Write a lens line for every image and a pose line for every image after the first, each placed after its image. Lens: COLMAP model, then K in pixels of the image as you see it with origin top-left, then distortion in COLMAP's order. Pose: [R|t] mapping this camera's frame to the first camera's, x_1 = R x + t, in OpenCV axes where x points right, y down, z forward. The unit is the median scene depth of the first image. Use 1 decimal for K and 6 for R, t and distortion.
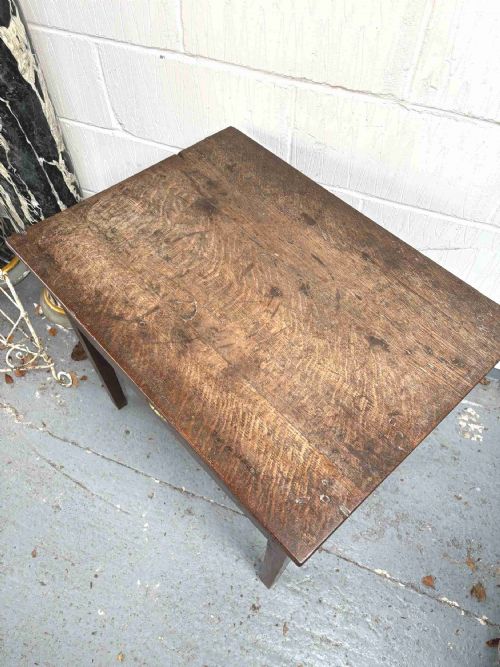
lens RADIAL K [[507.5, 0, 249.1], [0, 507.5, 337.7], [0, 0, 1]] dist [0.063902, -0.080917]
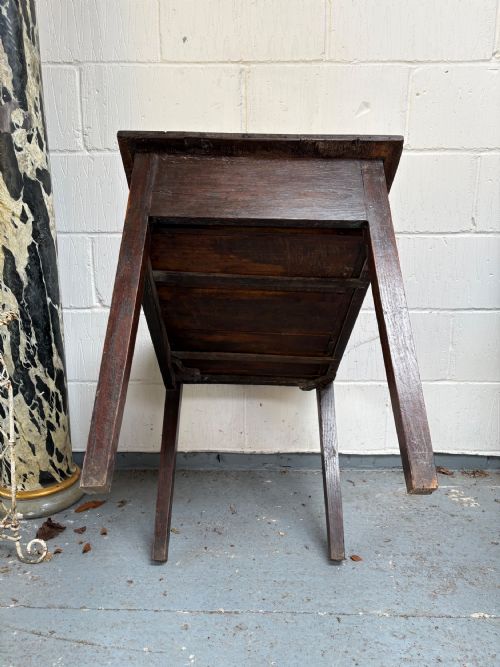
lens RADIAL K [[507.5, 0, 249.1], [0, 507.5, 337.7], [0, 0, 1]] dist [0.063902, -0.080917]
pose [[0.936702, -0.076565, 0.341655, -0.348563], [0.294533, 0.699927, -0.650655, 0.562689], [-0.189316, 0.710098, 0.678174, 0.160162]]
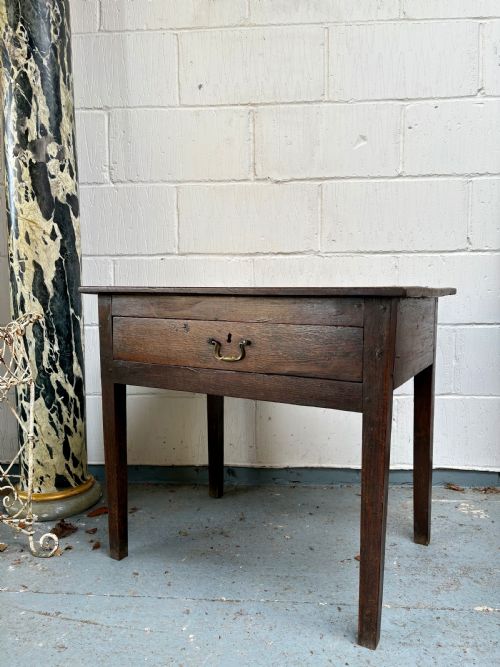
lens RADIAL K [[508.1, 0, 248.4], [0, 508.1, 331.4], [0, 0, 1]] dist [0.050382, -0.063800]
pose [[0.952507, -0.035460, 0.302445, -0.339838], [0.260268, 0.610406, -0.748108, 0.691883], [-0.158086, 0.791295, 0.590645, 0.195839]]
